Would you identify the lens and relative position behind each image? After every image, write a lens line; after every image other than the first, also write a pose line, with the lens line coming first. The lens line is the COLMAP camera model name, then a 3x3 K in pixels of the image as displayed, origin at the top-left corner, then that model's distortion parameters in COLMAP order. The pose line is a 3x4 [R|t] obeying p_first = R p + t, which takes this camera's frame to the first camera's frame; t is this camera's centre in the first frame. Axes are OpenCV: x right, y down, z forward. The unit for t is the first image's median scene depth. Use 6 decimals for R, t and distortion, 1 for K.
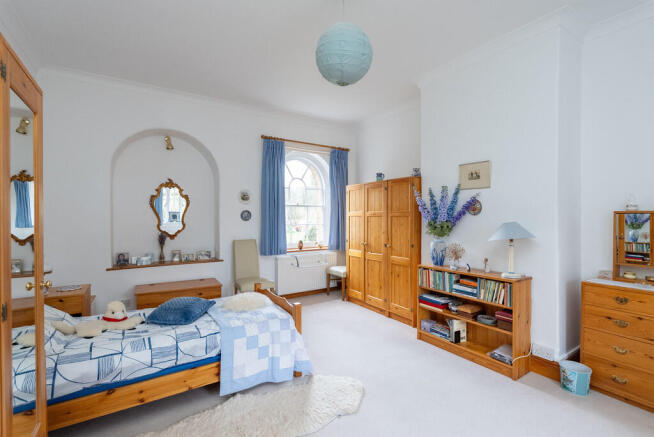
lens RADIAL K [[297.1, 0, 327.2], [0, 297.1, 215.6], [0, 0, 1]] dist [0.000440, -0.000013]
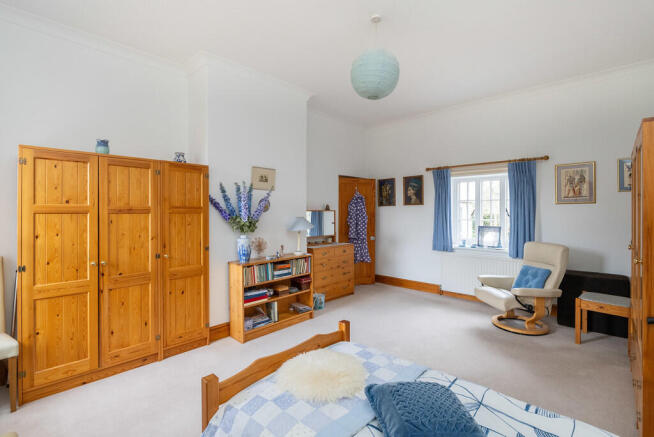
lens RADIAL K [[297.1, 0, 327.2], [0, 297.1, 215.6], [0, 0, 1]] dist [0.000440, -0.000013]
pose [[-0.223273, -0.003671, 0.974749, -0.706094], [0.004061, 0.999981, 0.004696, 0.008025], [-0.974748, 0.005007, -0.223253, 1.000483]]
